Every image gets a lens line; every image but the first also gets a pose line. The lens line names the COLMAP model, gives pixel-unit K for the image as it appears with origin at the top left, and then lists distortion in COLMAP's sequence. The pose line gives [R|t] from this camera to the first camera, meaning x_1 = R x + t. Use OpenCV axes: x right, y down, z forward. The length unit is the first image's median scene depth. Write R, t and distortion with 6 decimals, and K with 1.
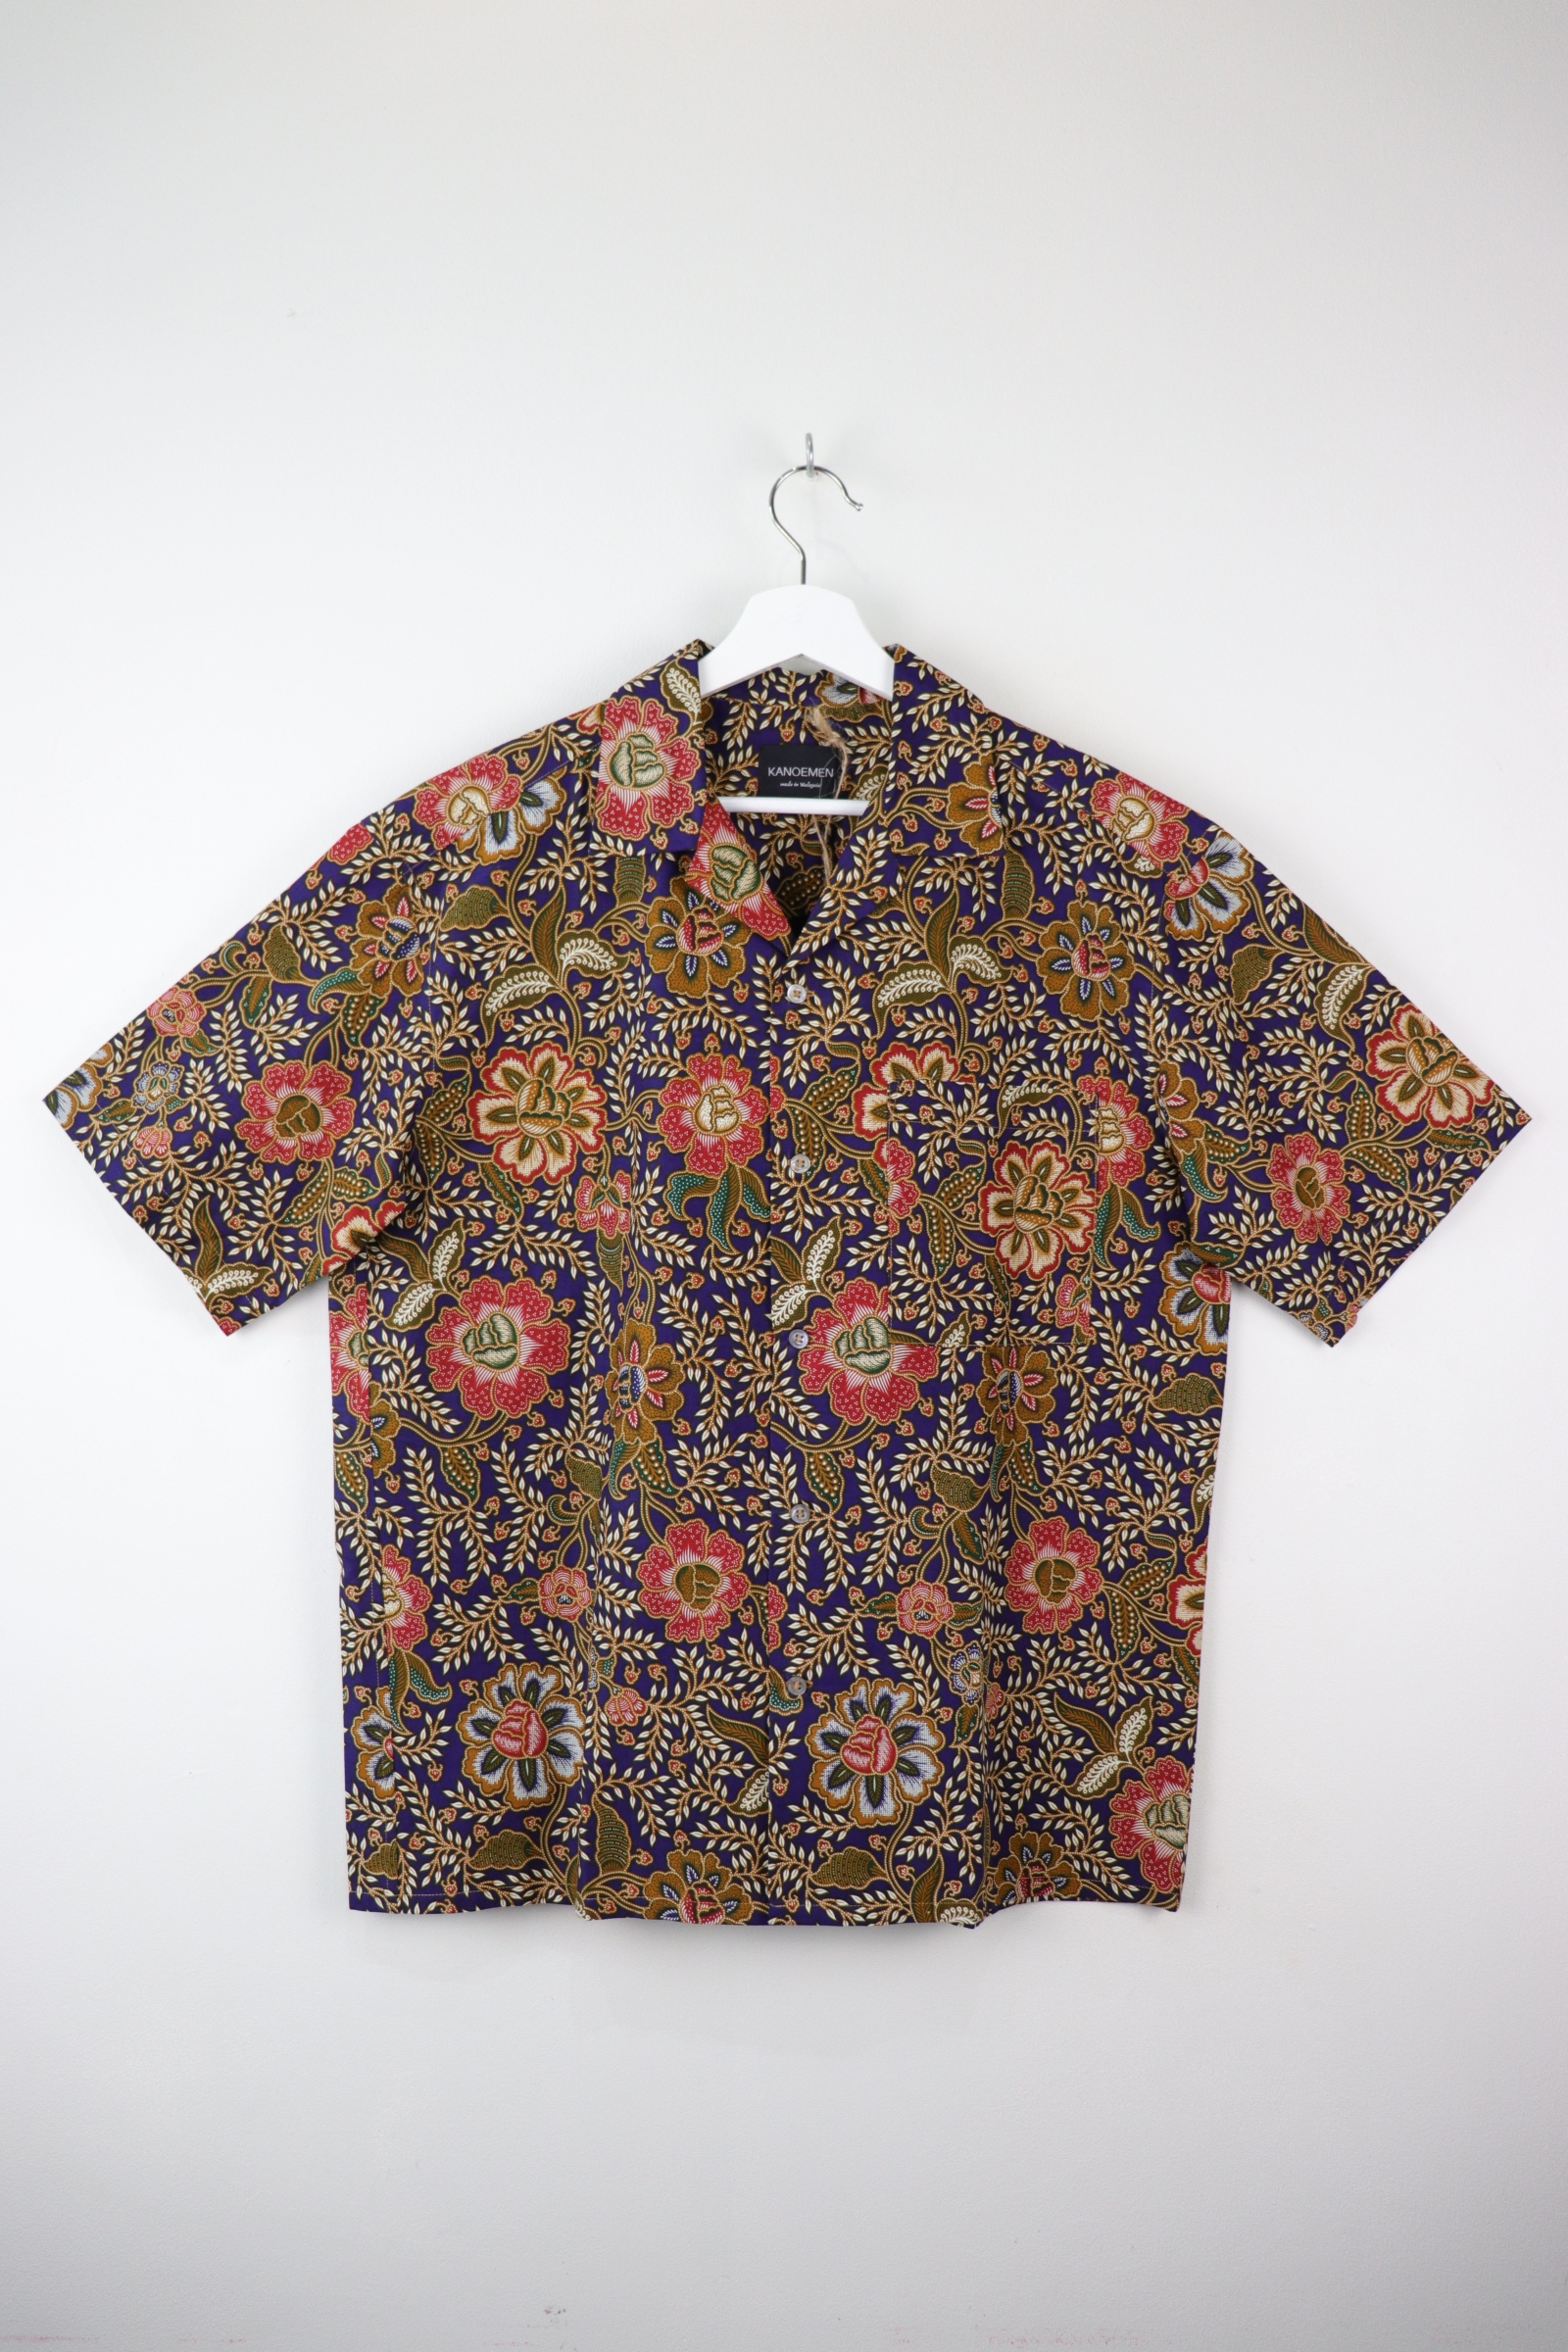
lens RADIAL K [[1941.3, 0, 785.0], [0, 1941.3, 1149.3], [0, 0, 1]] dist [-0.185160, 0.163689]
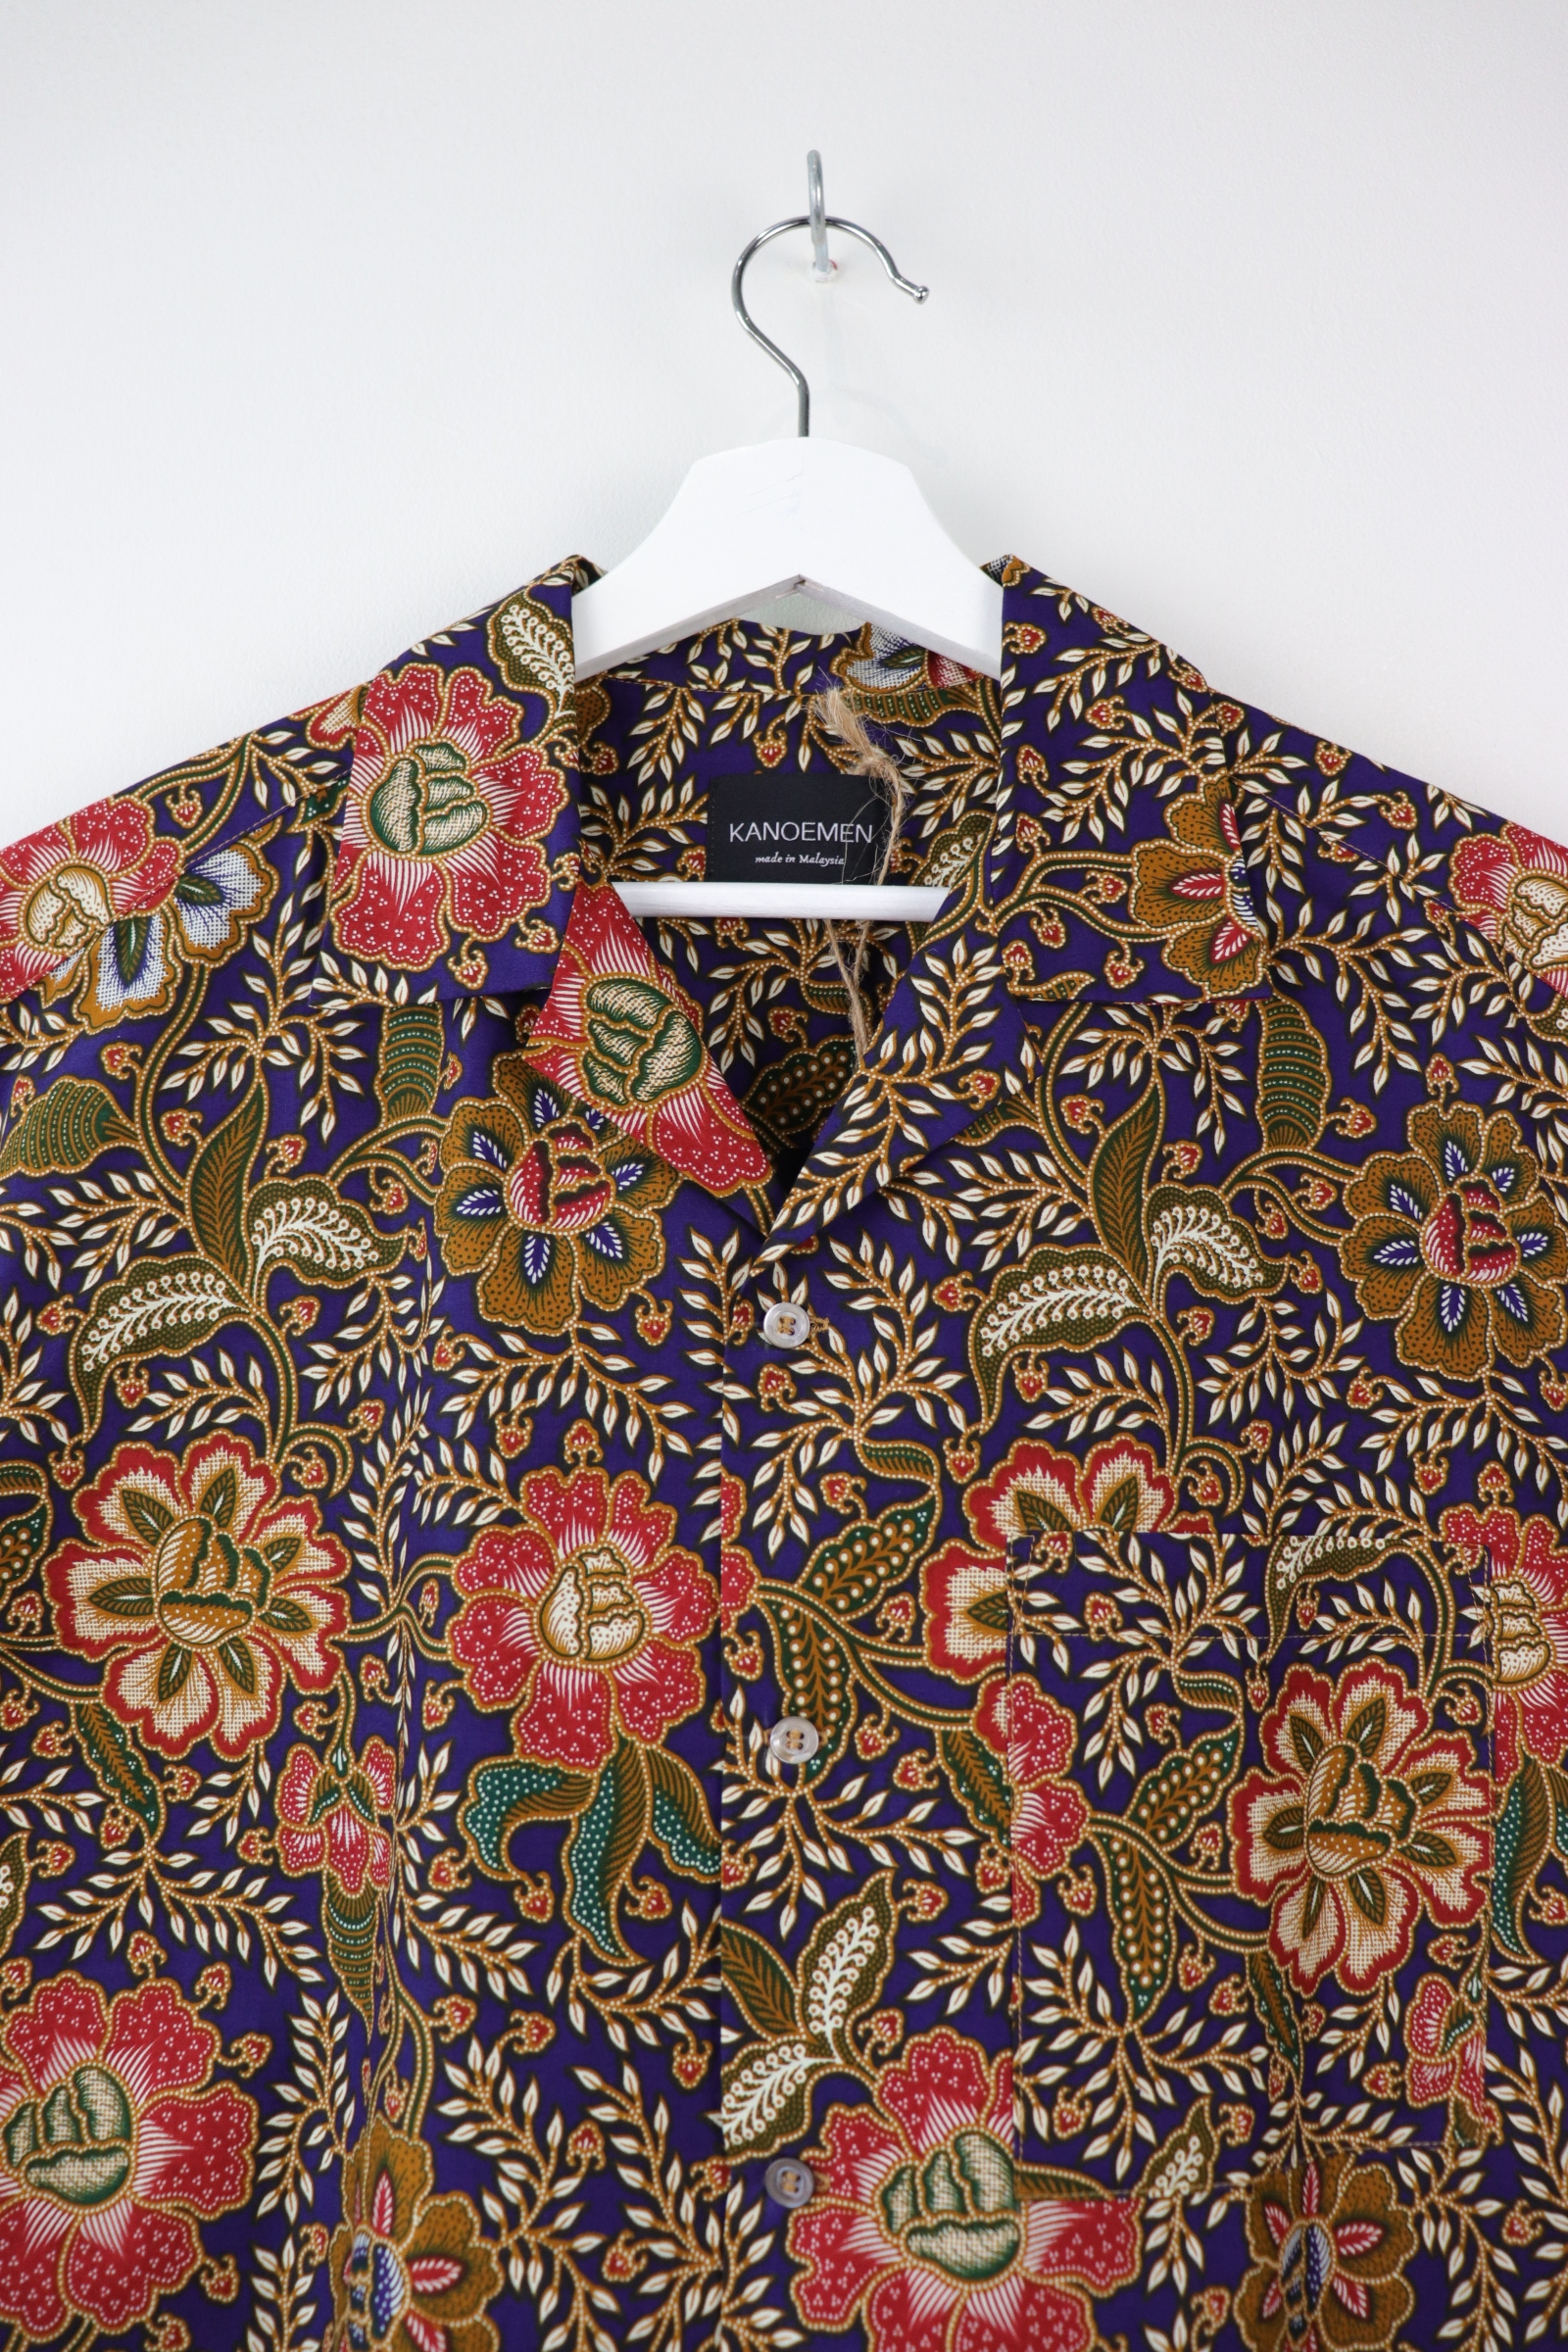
lens RADIAL K [[1941.3, 0, 785.0], [0, 1941.3, 1149.3], [0, 0, 1]] dist [-0.185160, 0.163689]
pose [[0.999276, -0.006121, -0.037546, 0.021486], [-0.000334, 0.985520, -0.169558, -0.046176], [0.038040, 0.169448, 0.984805, 0.575789]]
